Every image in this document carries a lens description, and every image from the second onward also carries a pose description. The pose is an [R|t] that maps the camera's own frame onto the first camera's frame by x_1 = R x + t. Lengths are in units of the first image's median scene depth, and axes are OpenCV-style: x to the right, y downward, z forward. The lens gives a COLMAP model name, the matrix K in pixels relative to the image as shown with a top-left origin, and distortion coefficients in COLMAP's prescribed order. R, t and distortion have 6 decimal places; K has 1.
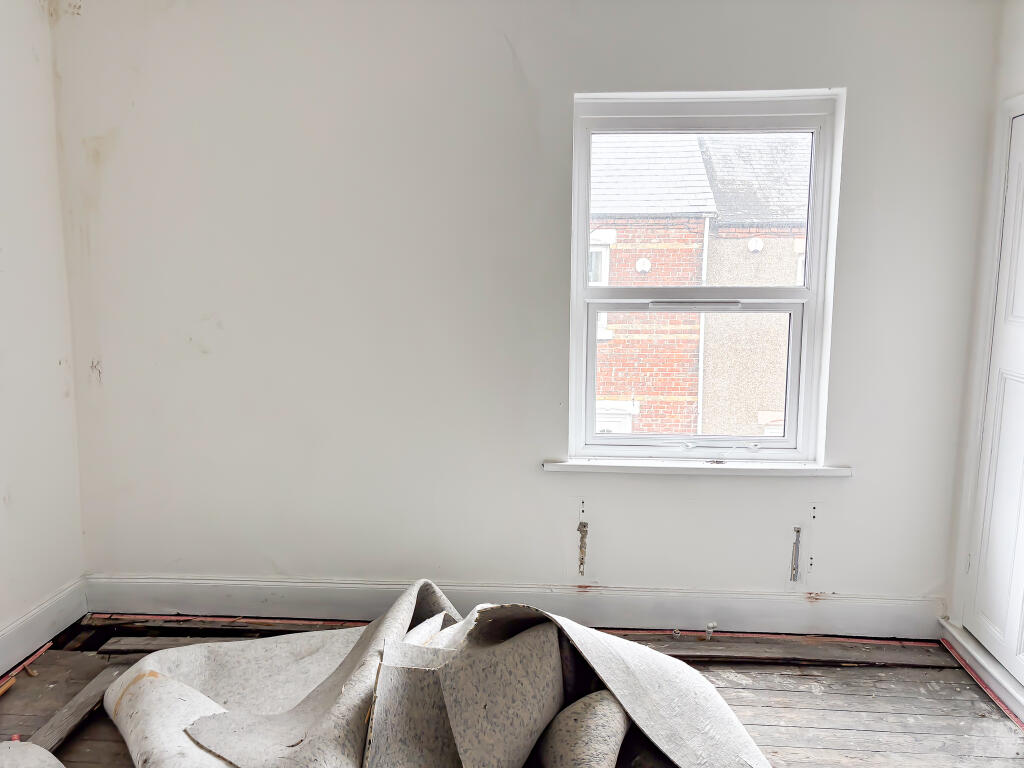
lens RADIAL K [[814.1, 0, 512.0], [0, 814.1, 384.0], [0, 0, 1]] dist [0.008670, -0.001456]
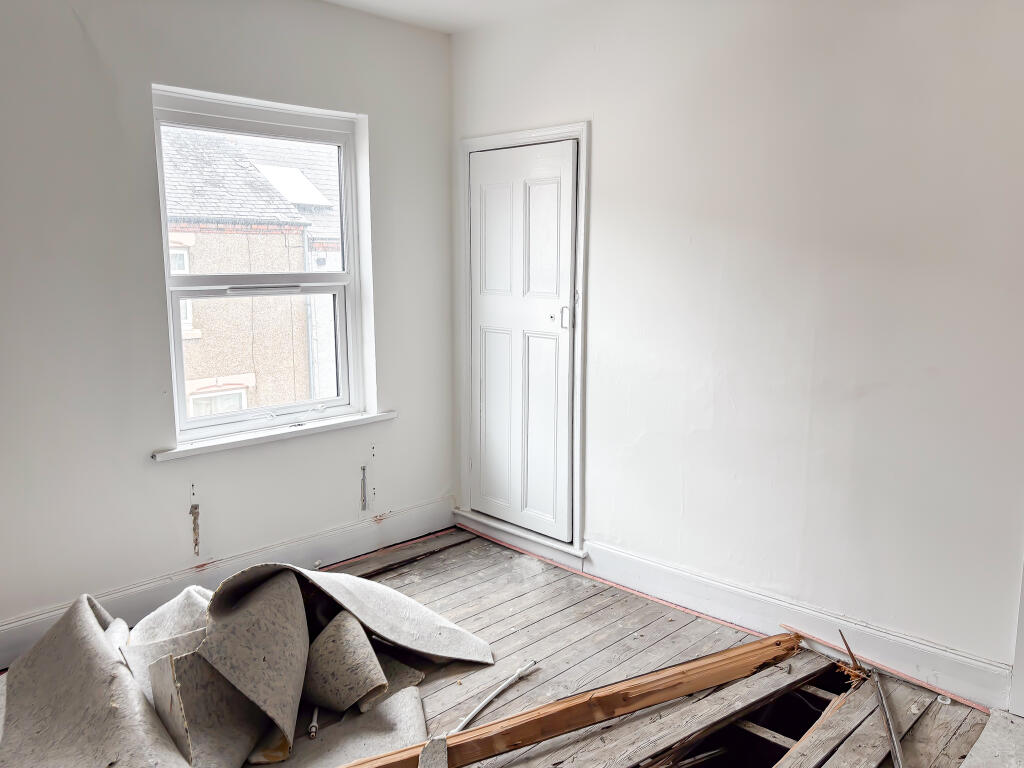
lens RADIAL K [[814.1, 0, 512.0], [0, 814.1, 384.0], [0, 0, 1]] dist [0.008670, -0.001456]
pose [[0.637847, -0.120987, 0.760600, -0.445409], [0.118339, 0.991252, 0.058435, 0.006885], [-0.761017, 0.052736, 0.646585, 0.022777]]
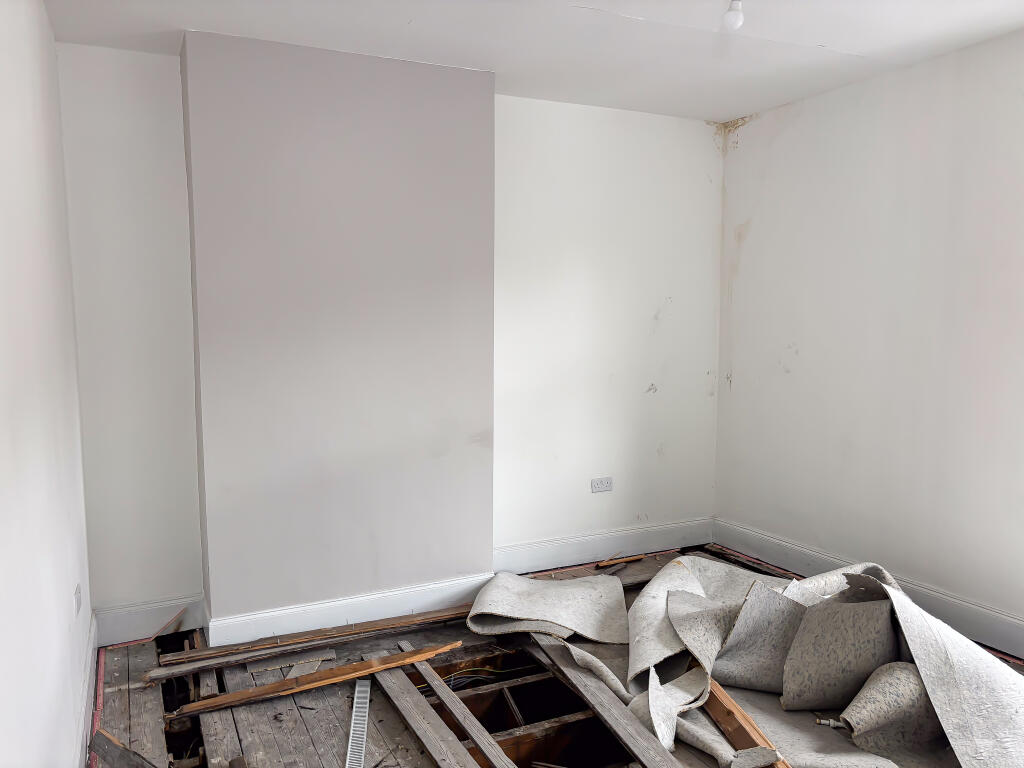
lens RADIAL K [[783.9, 0, 512.0], [0, 783.9, 384.0], [0, 0, 1]] dist [0.005291, 0.002641]
pose [[0.505316, 0.072031, -0.859923, 0.577148], [-0.124523, 0.992167, 0.009935, 0.028373], [0.853902, 0.102060, 0.510328, -0.081572]]
